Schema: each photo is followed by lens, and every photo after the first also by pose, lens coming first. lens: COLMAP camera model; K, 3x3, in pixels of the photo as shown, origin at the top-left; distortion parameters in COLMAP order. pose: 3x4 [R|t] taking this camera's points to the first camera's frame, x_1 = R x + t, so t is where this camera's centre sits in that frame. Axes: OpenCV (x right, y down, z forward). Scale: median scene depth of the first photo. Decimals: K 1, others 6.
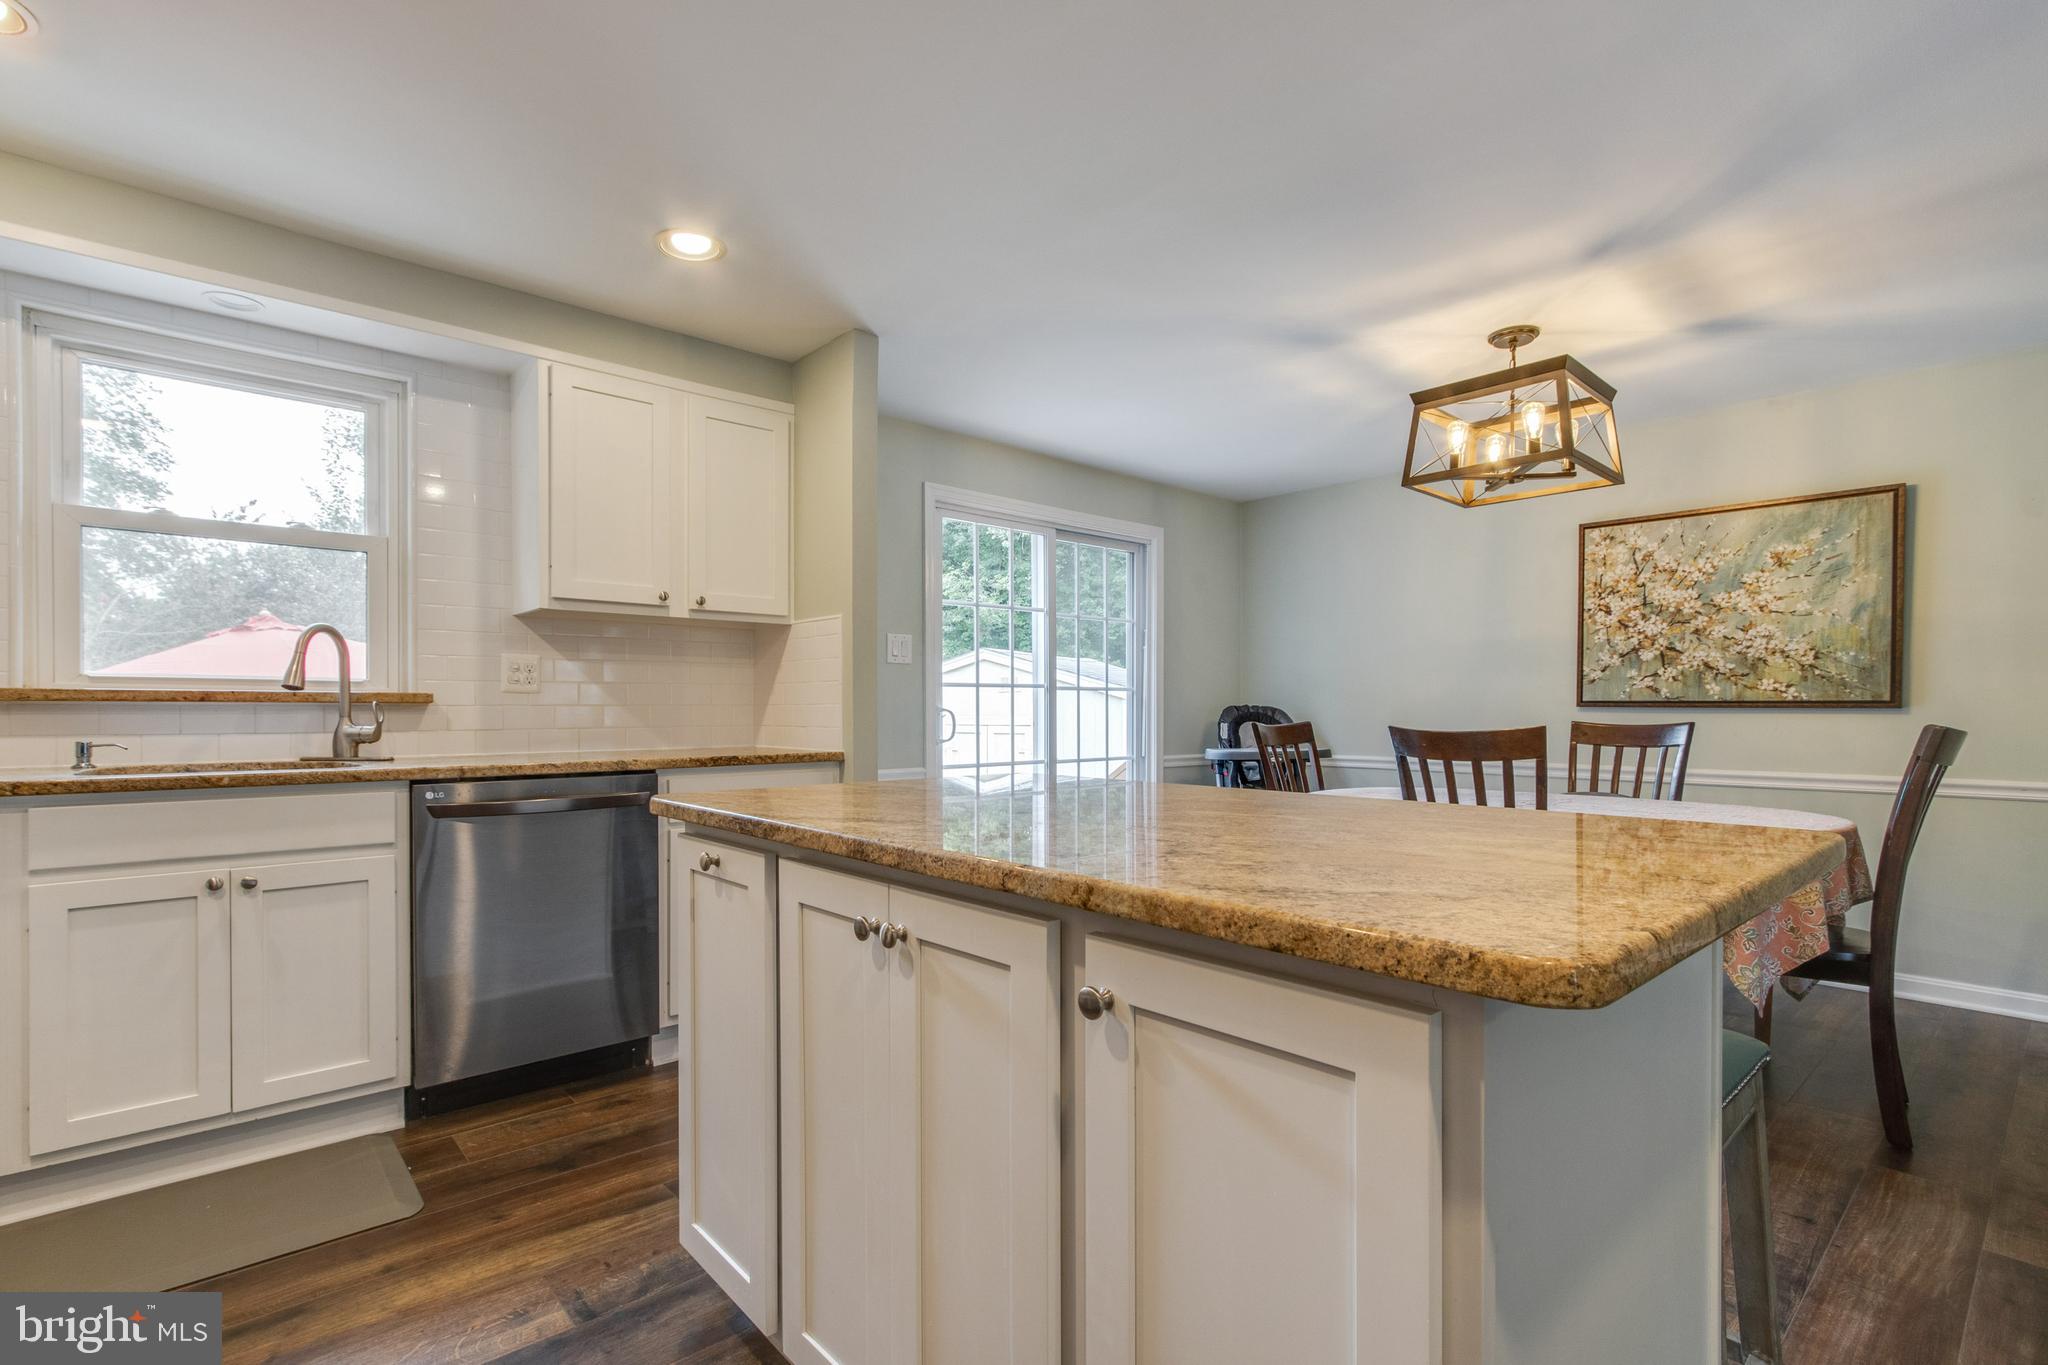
lens RADIAL K [[956.3, 0, 1021.5], [0, 956.3, 719.5], [0, 0, 1]] dist [0.001966, 0.000248]
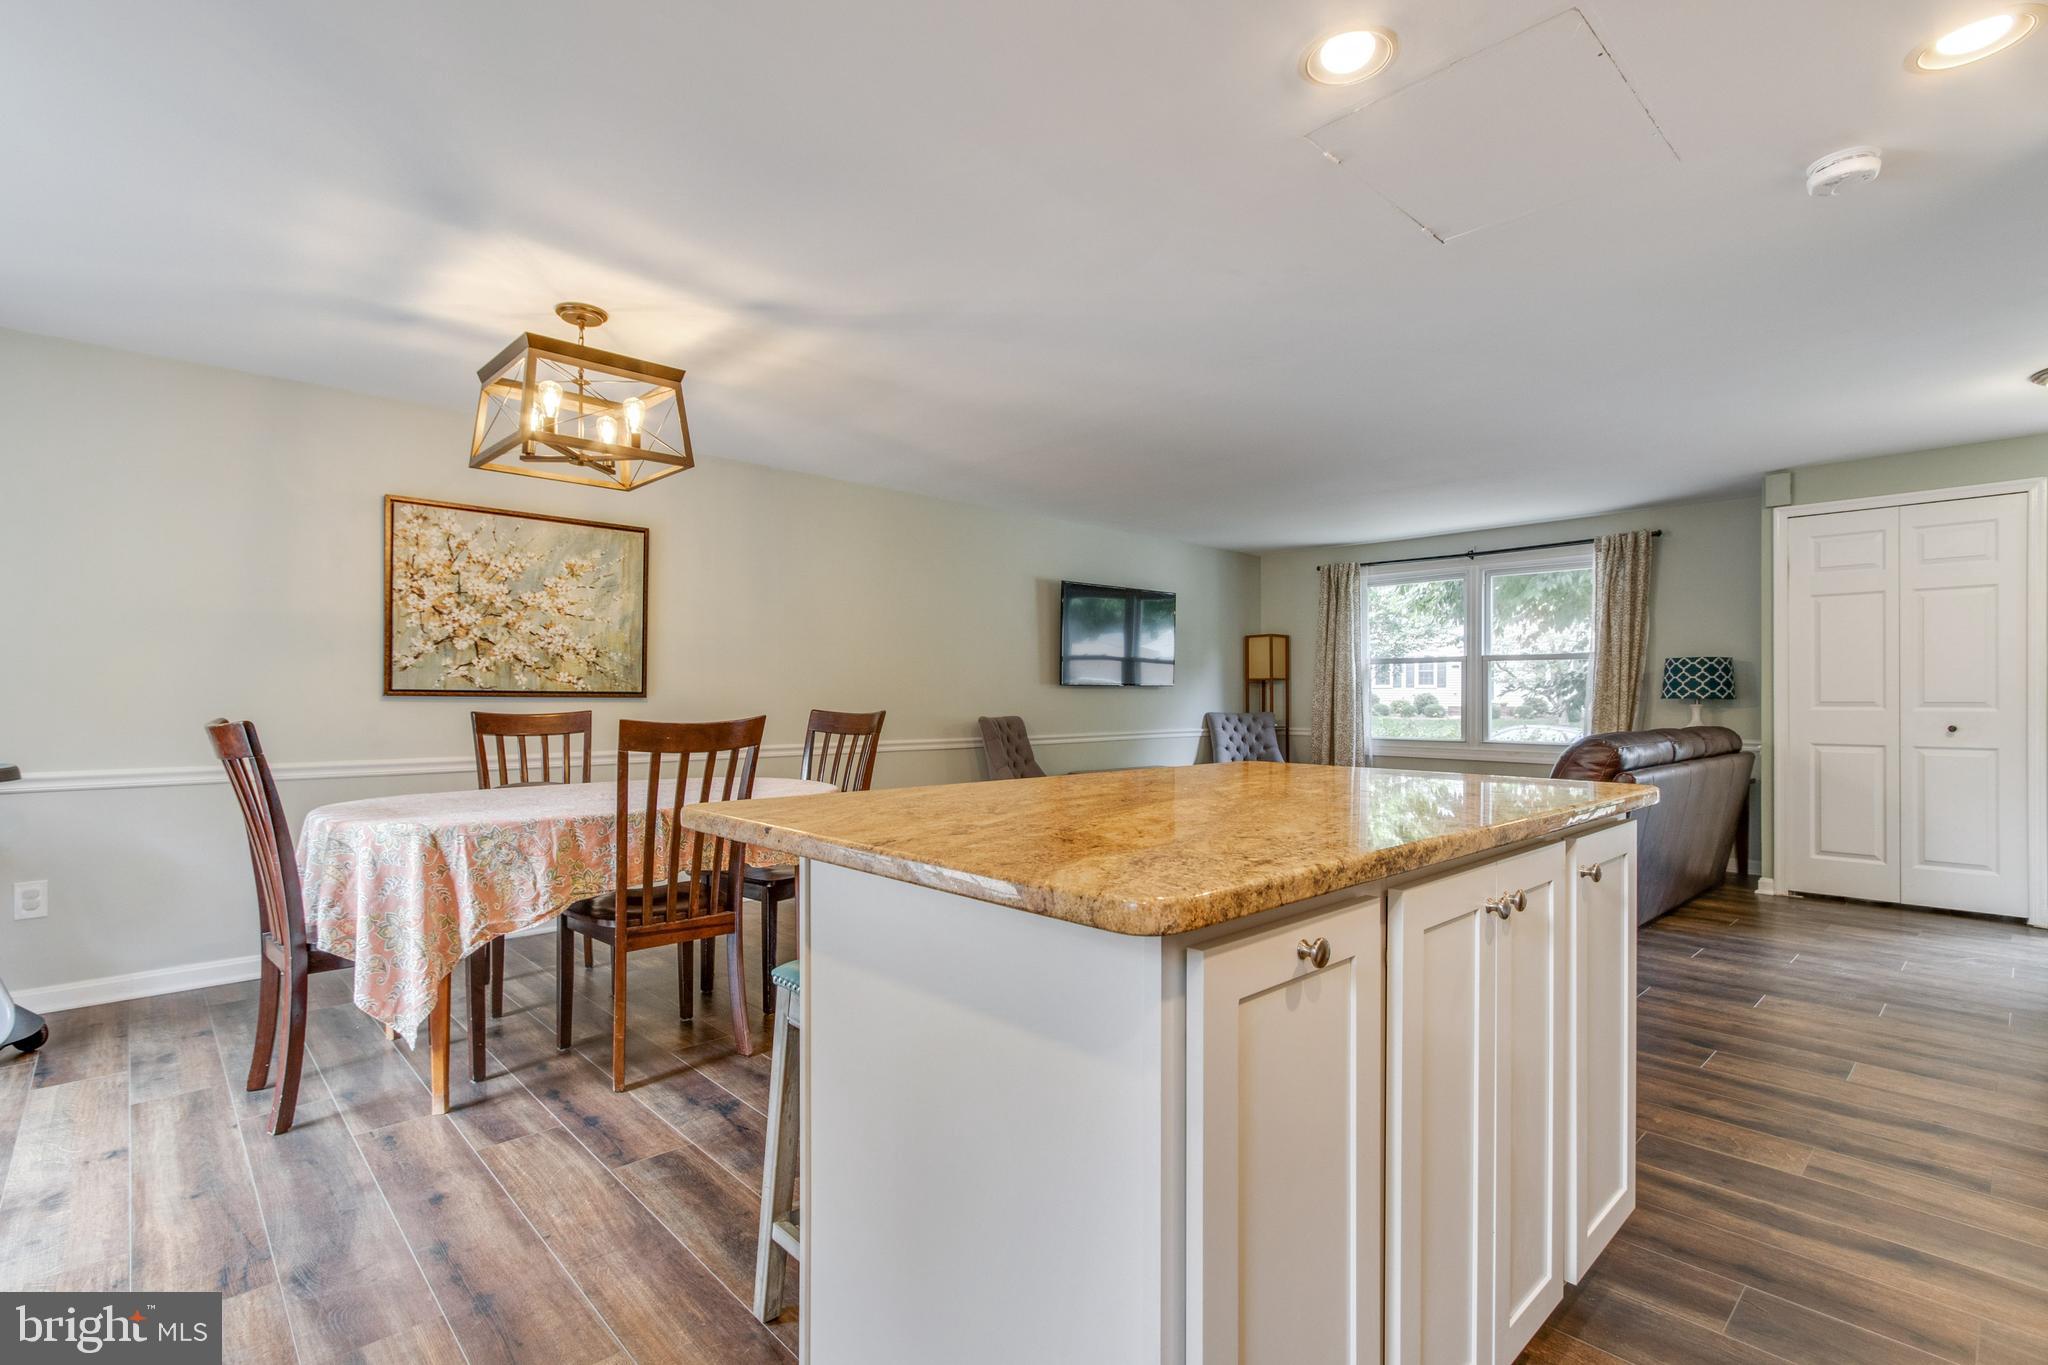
lens RADIAL K [[950.5, 0, 1016.4], [0, 950.5, 696.8], [0, 0, 1]] dist [-0.000479, -0.000235]
pose [[-0.026345, 0.000435, 0.999653, -0.384457], [0.008394, 0.999965, -0.000214, -0.008122], [-0.999618, 0.008385, -0.026348, 0.494751]]
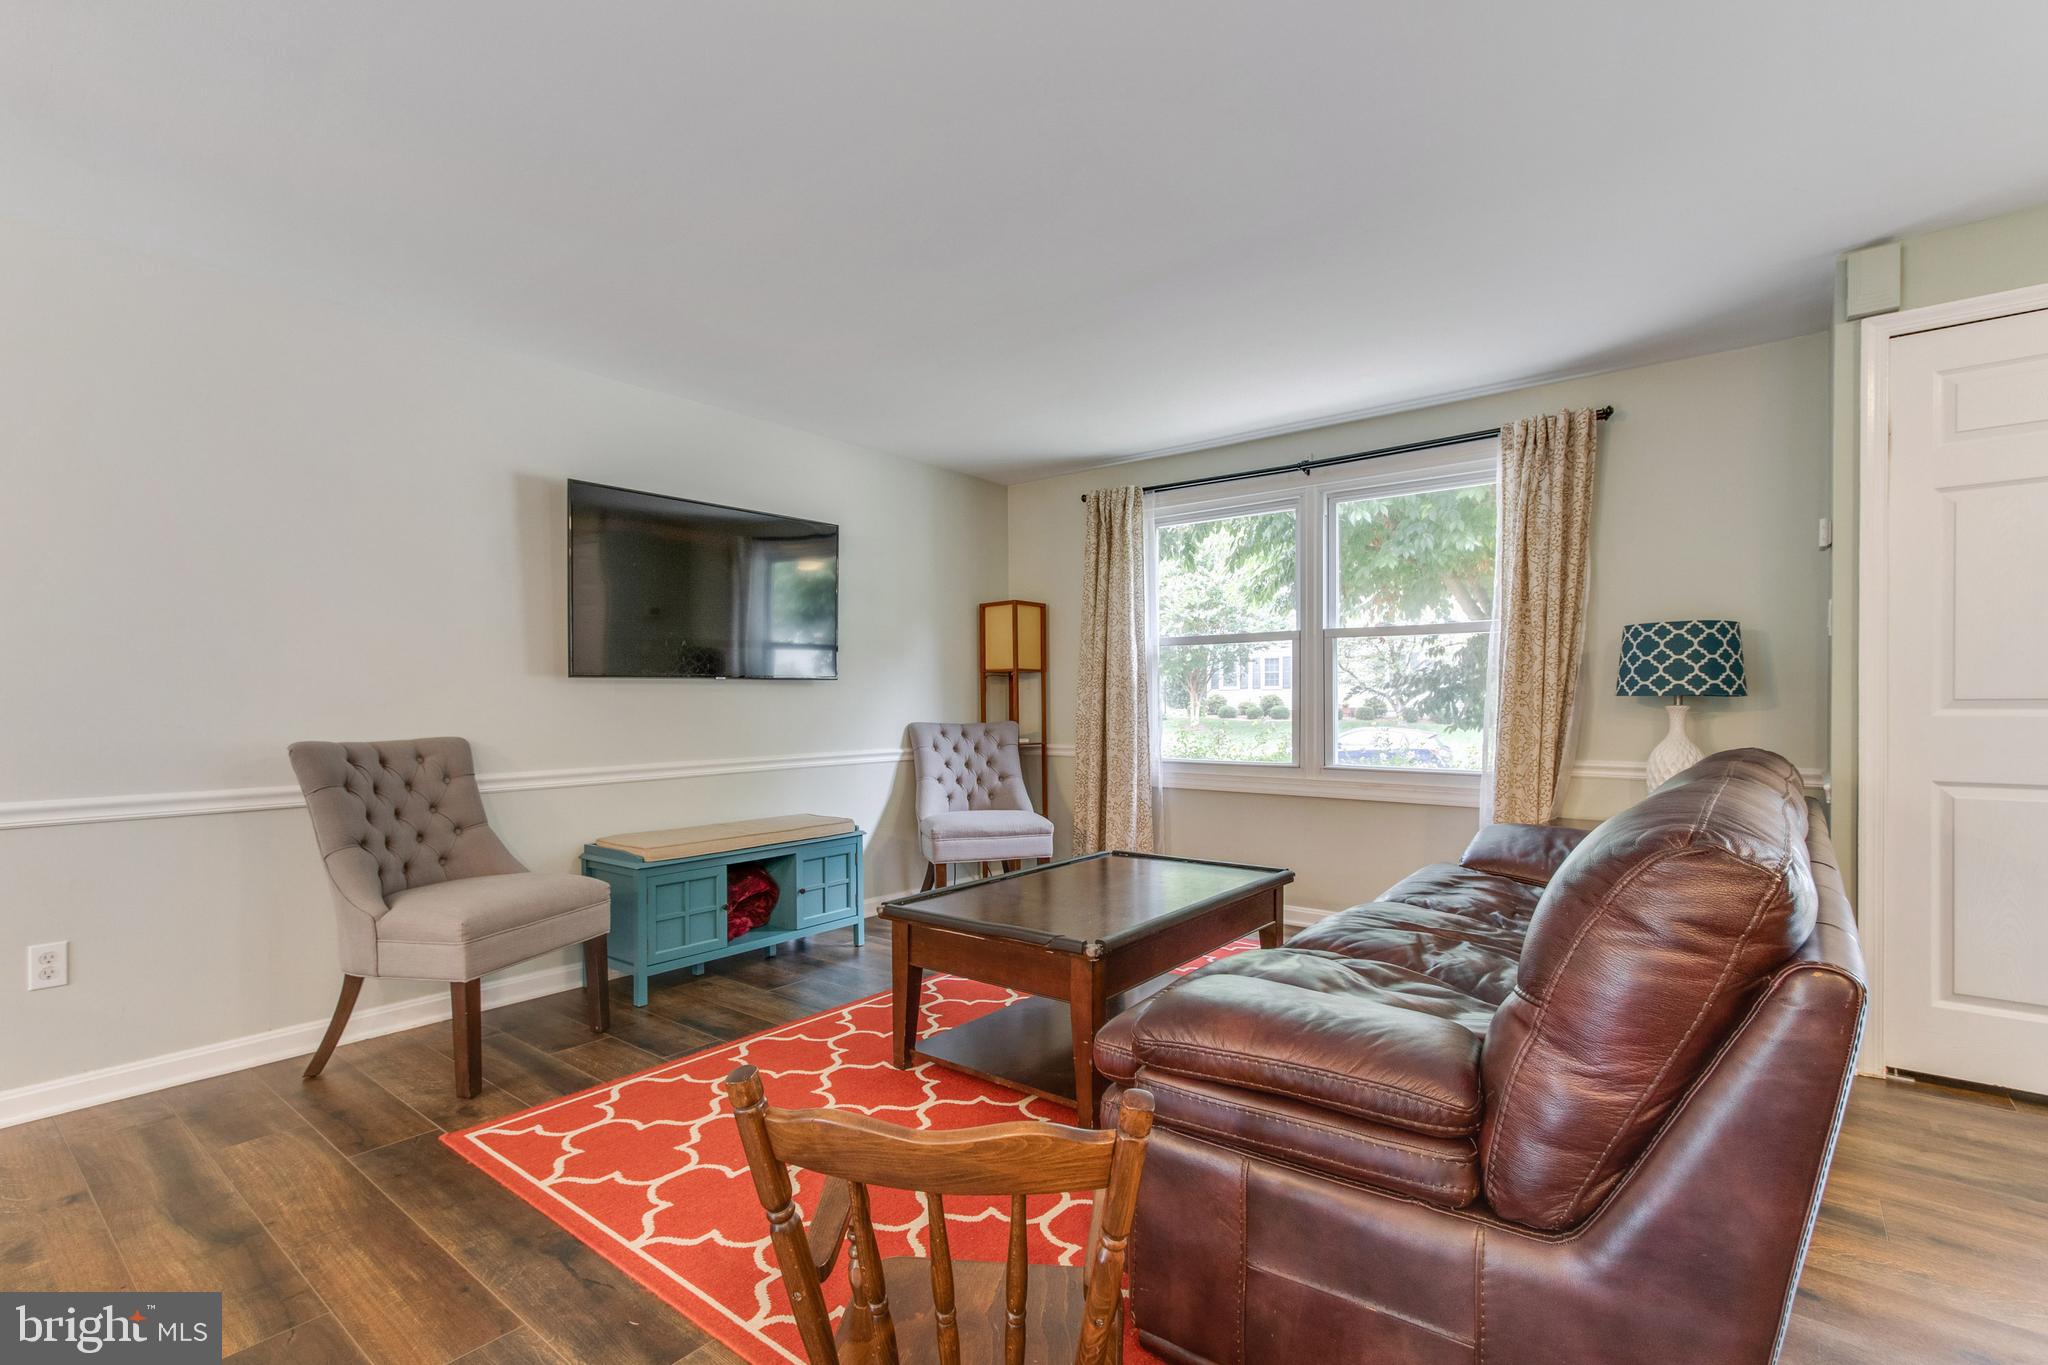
lens RADIAL K [[938.9, 0, 1015.0], [0, 938.9, 712.5], [0, 0, 1]] dist [-0.000088, 0.000477]
pose [[-0.161693, -0.011404, 0.986775, 0.391810], [0.014313, 0.999801, 0.013900, -0.000993], [-0.986737, 0.016371, -0.161498, 0.085178]]
